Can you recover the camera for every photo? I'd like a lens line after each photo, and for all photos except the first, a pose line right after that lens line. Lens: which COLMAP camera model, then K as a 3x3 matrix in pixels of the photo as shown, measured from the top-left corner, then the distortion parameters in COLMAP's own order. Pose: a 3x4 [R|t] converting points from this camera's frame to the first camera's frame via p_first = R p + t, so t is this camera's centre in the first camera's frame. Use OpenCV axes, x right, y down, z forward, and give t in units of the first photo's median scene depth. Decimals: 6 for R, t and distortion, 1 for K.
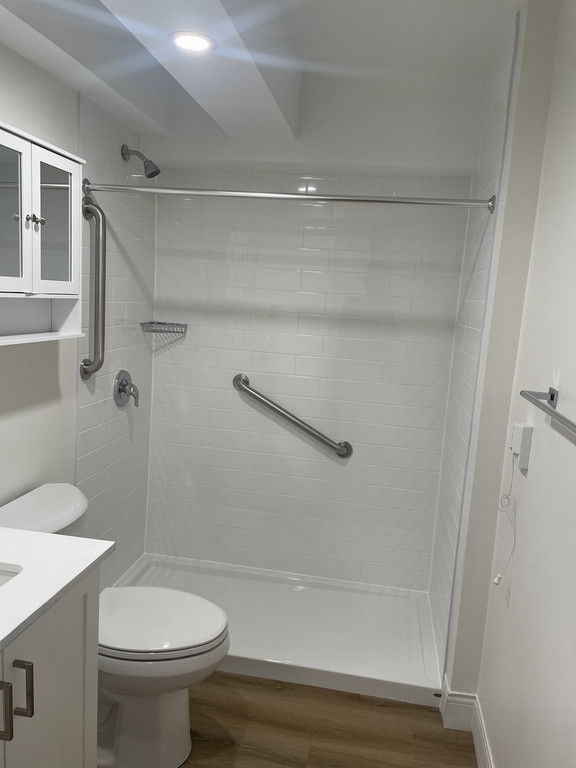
lens RADIAL K [[576.7, 0, 291.8], [0, 576.7, 385.4], [0, 0, 1]] dist [0.077443, -0.084487]
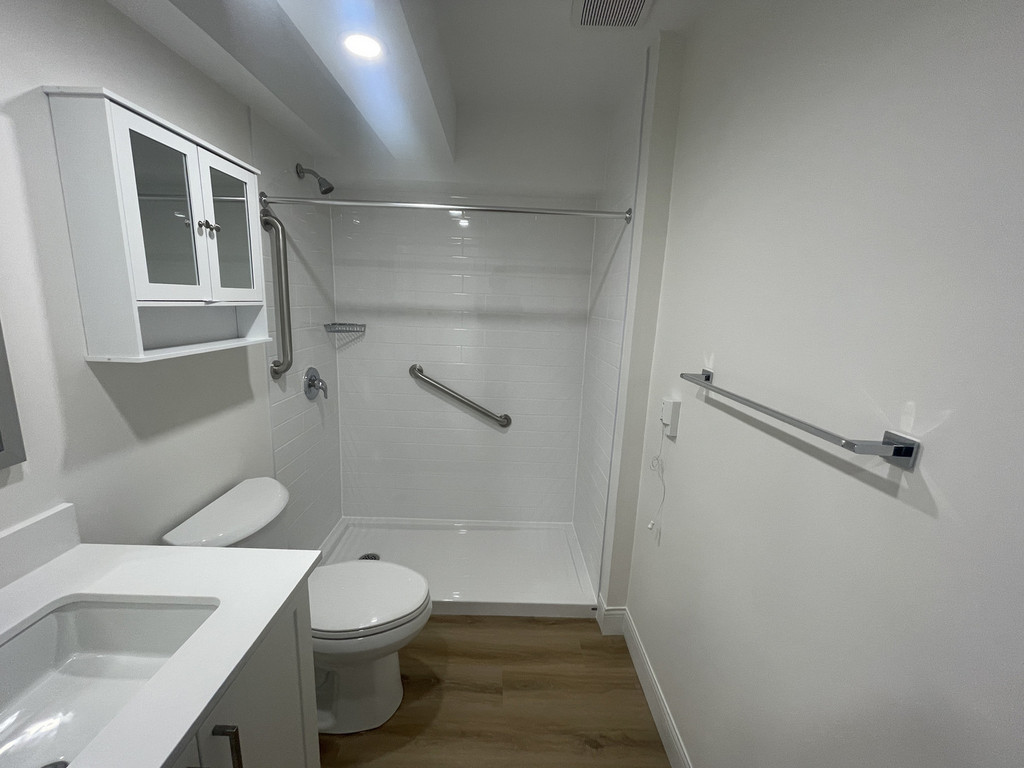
lens RADIAL K [[411.5, 0, 507.6], [0, 411.5, 383.5], [0, 0, 1]] dist [-0.001324, -0.002440]
pose [[0.984782, -0.061238, 0.162646, -0.054818], [0.052593, 0.996991, 0.056940, -0.024436], [-0.165643, -0.047520, 0.985040, 0.171775]]
